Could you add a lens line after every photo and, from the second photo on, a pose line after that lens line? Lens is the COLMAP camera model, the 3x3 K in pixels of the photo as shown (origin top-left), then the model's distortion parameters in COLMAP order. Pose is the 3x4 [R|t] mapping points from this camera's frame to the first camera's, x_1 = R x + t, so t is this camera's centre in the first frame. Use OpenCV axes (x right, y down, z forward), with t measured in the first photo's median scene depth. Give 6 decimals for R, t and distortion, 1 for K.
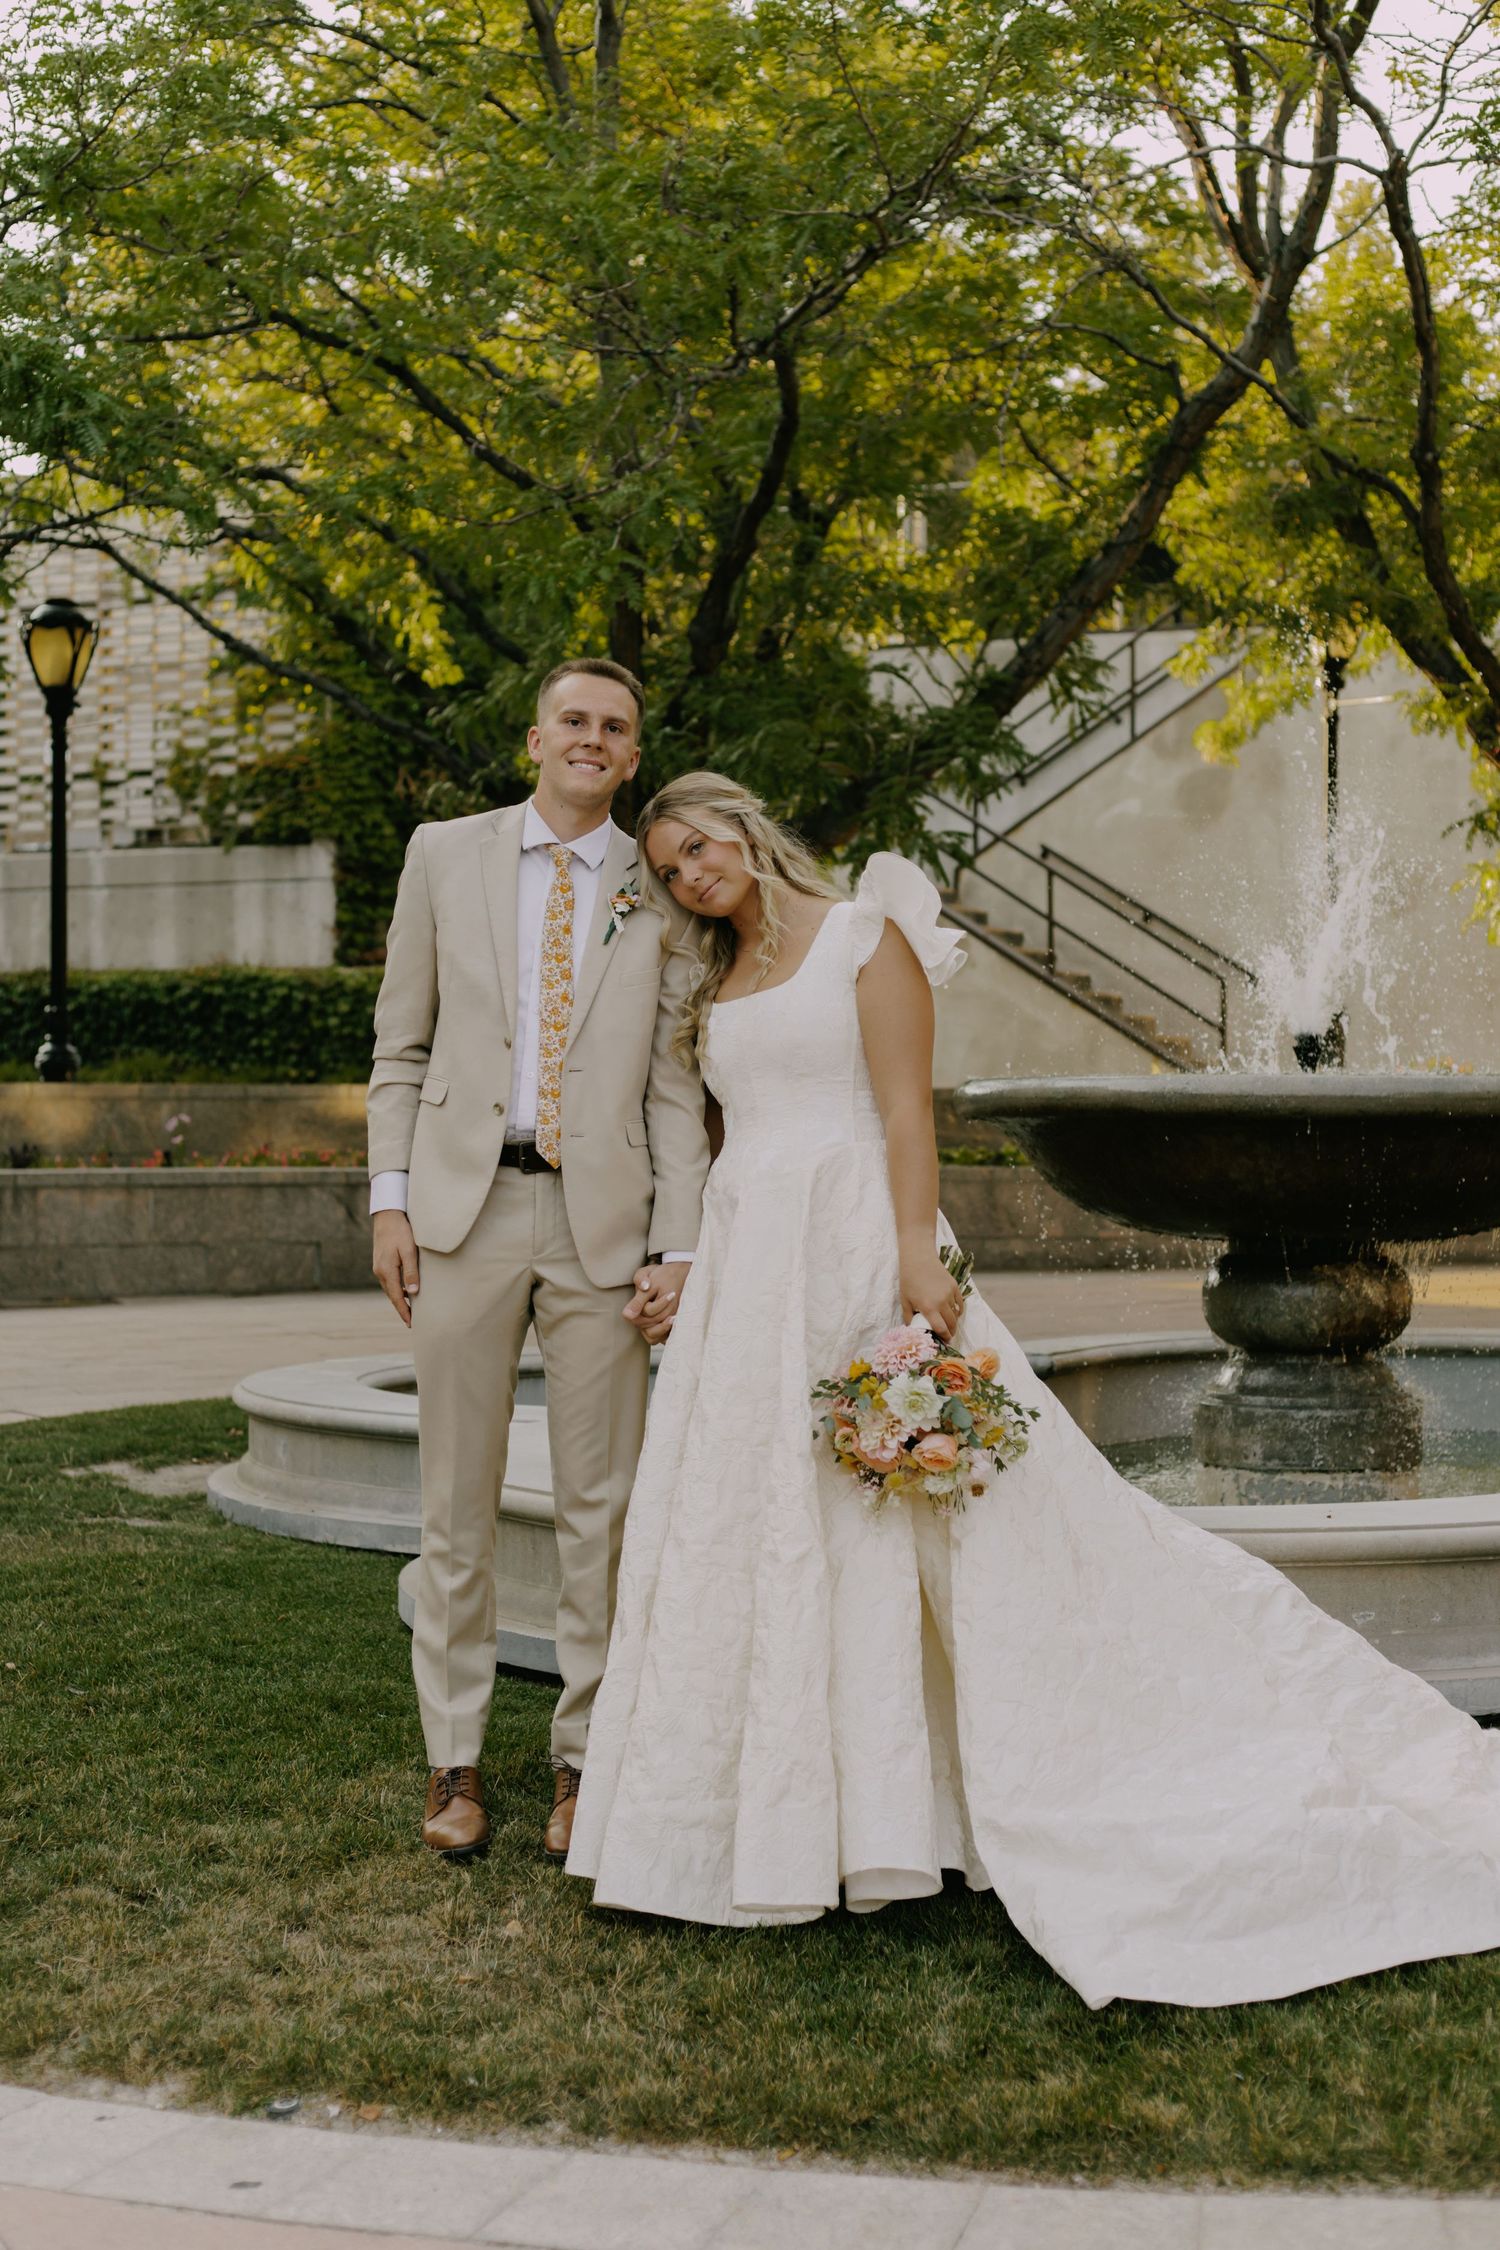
lens RADIAL K [[3660.9, 0, 750.0], [0, 3660.9, 1125.0], [0, 0, 1]] dist [-0.000631, -0.064980]
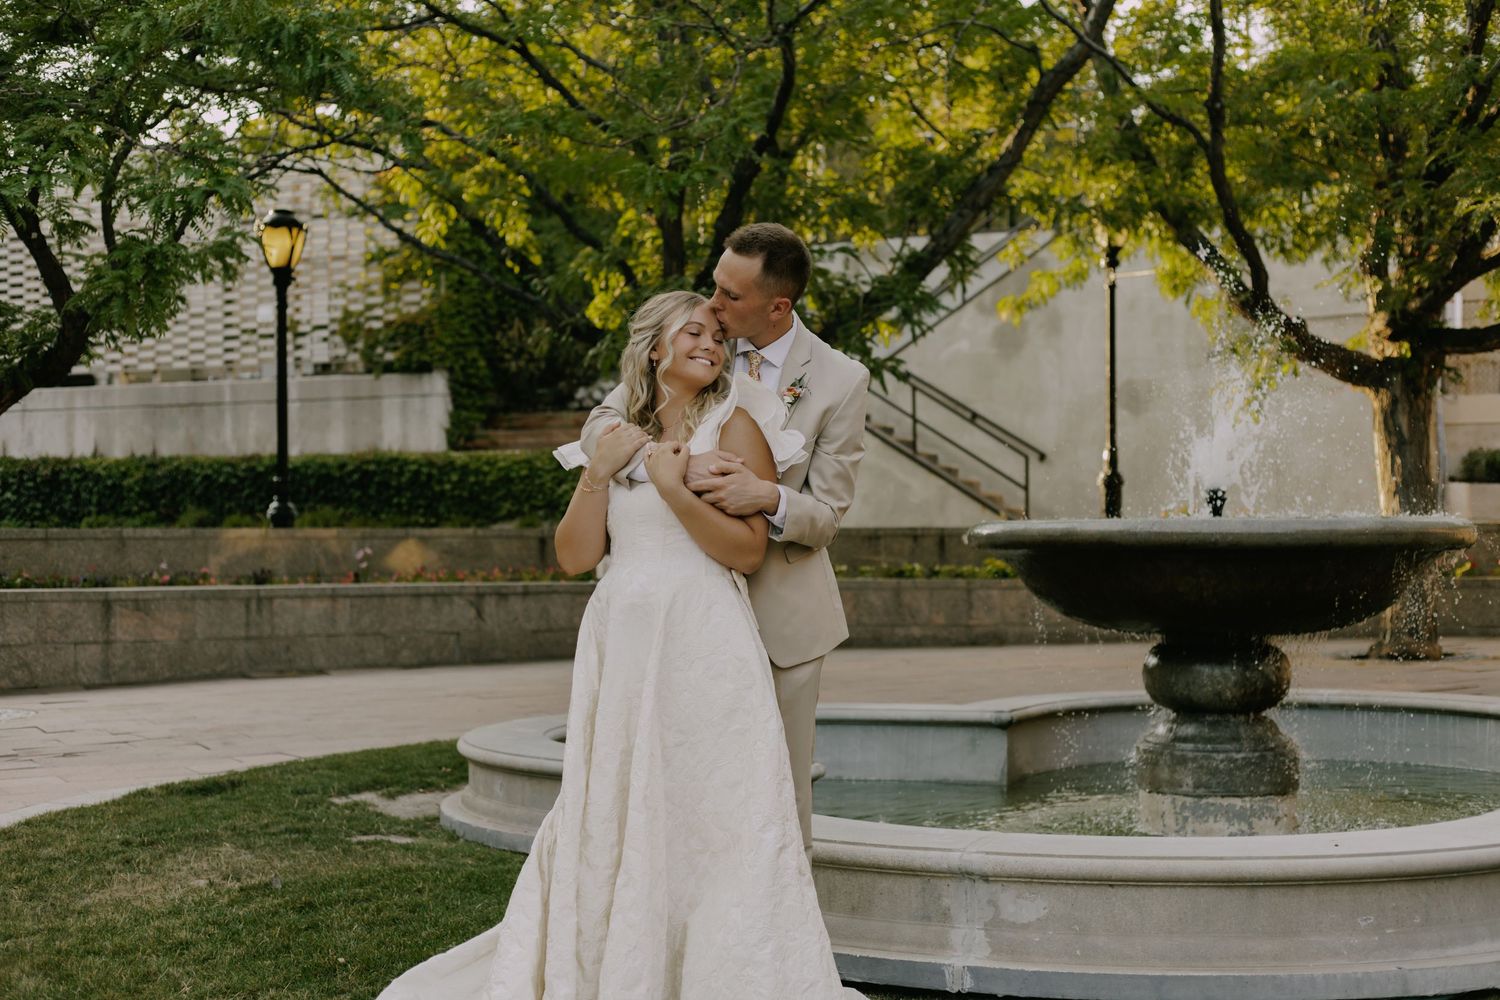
lens RADIAL K [[2166.7, 0, 697.0], [0, 2166.7, 543.2], [0, 0, 1]] dist [0.003750, 0.030452]
pose [[0.999363, -0.006992, 0.035001, -0.048780], [0.007064, 0.999973, -0.001933, -0.002275], [-0.034987, 0.002179, 0.999385, 0.096117]]
